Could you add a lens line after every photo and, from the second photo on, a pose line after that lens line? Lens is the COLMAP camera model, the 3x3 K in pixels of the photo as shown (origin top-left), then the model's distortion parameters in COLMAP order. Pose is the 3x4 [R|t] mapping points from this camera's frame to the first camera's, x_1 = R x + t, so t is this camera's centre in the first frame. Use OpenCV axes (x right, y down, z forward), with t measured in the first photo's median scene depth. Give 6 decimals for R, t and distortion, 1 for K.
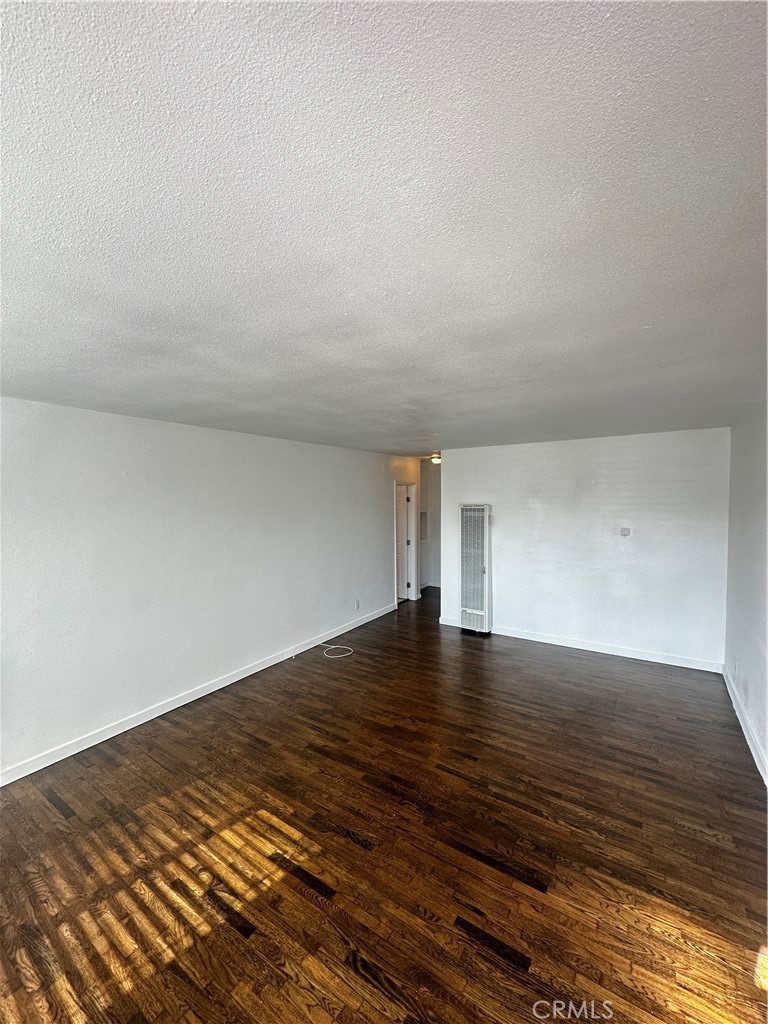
lens RADIAL K [[408.6, 0, 384.0], [0, 408.6, 512.0], [0, 0, 1]] dist [0.001275, -0.000030]
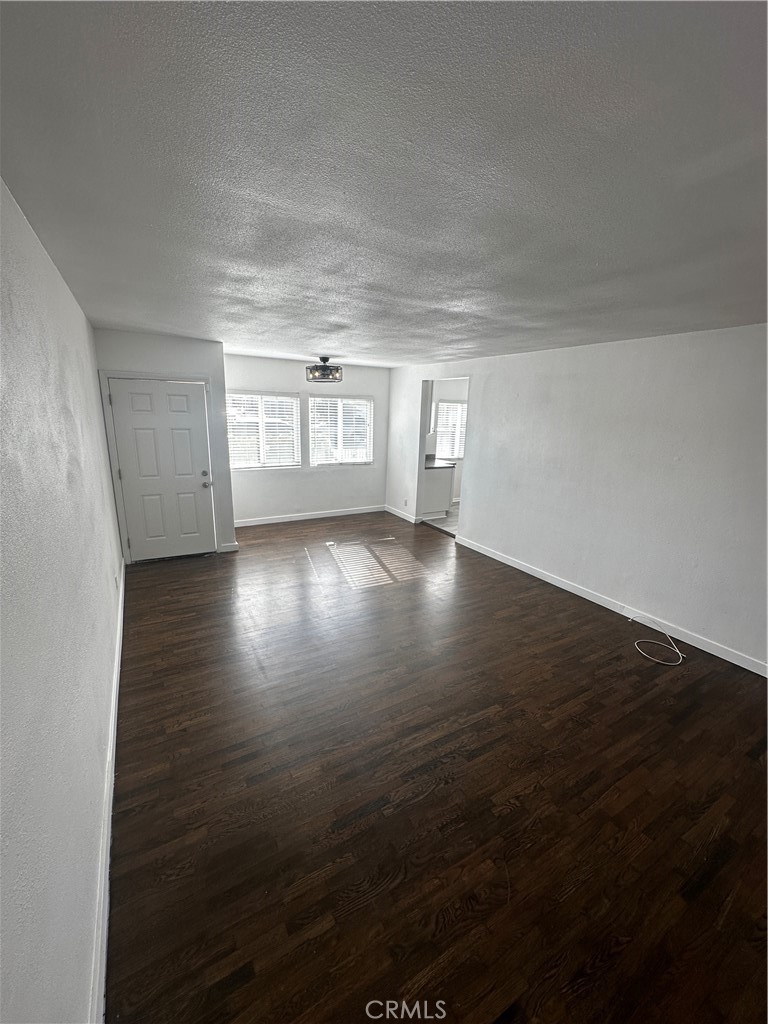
lens RADIAL K [[408.6, 0, 384.0], [0, 408.6, 512.0], [0, 0, 1]] dist [0.001275, -0.000030]
pose [[-0.425624, 0.218619, -0.878094, 0.799651], [-0.069515, 0.959610, 0.272609, -0.046588], [0.902226, 0.177070, -0.393236, 1.030008]]
